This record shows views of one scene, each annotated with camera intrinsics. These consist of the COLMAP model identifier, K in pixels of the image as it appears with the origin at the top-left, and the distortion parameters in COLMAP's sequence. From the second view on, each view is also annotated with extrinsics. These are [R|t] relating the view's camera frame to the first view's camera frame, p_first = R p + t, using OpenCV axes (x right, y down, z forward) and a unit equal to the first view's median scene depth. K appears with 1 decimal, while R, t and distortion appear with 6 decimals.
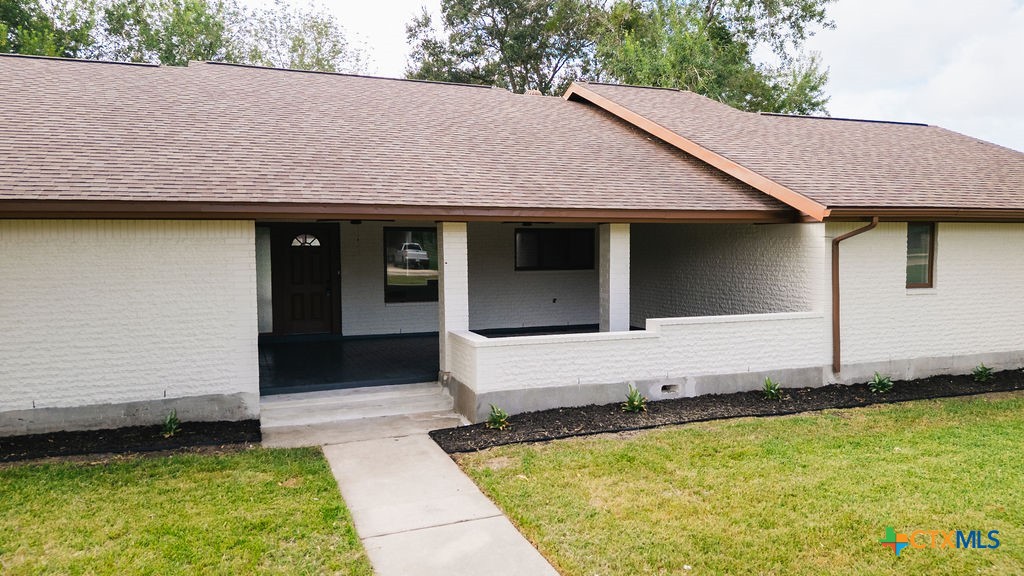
lens RADIAL K [[722.3, 0, 515.2], [0, 722.3, 306.6], [0, 0, 1]] dist [0.037229, -0.041358]
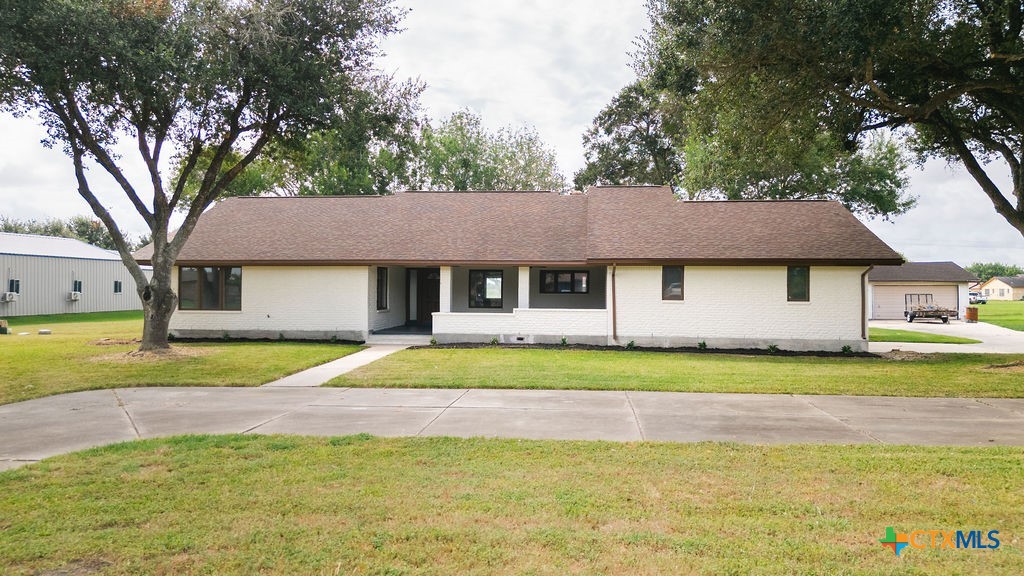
lens RADIAL K [[722.3, 0, 515.0], [0, 722.3, 280.5], [0, 0, 1]] dist [0.037229, -0.041358]
pose [[0.893954, 0.005343, -0.448127, 1.098068], [-0.048589, 0.995190, -0.085063, 0.112294], [0.445517, 0.097816, 0.889914, -0.942528]]
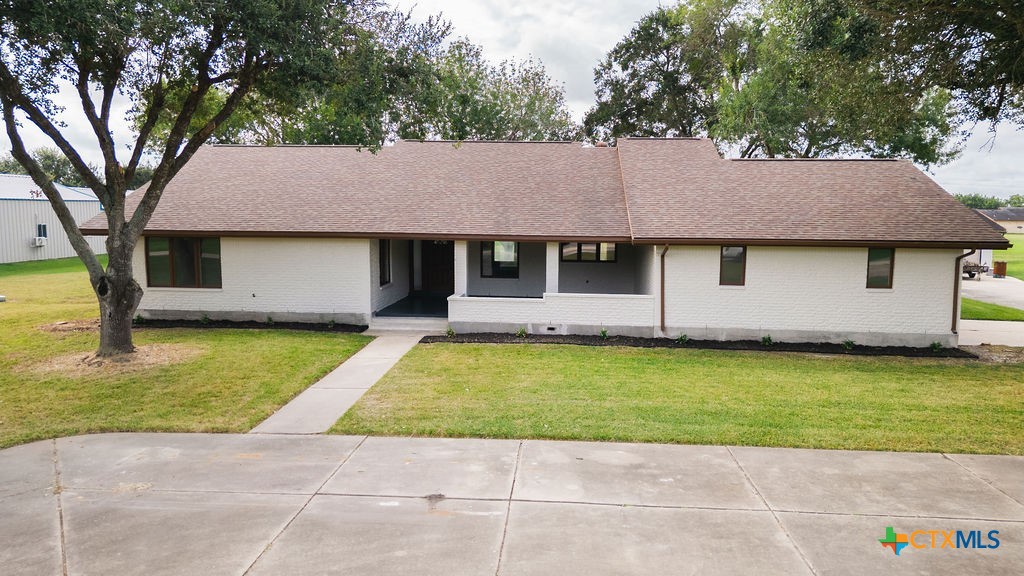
lens RADIAL K [[722.3, 0, 515.8], [0, 722.3, 287.9], [0, 0, 1]] dist [0.037229, -0.041358]
pose [[0.903580, 0.057964, -0.424480, 0.854325], [-0.053910, 0.998313, 0.021564, -0.030676], [0.425014, 0.003399, 0.905181, -0.720876]]
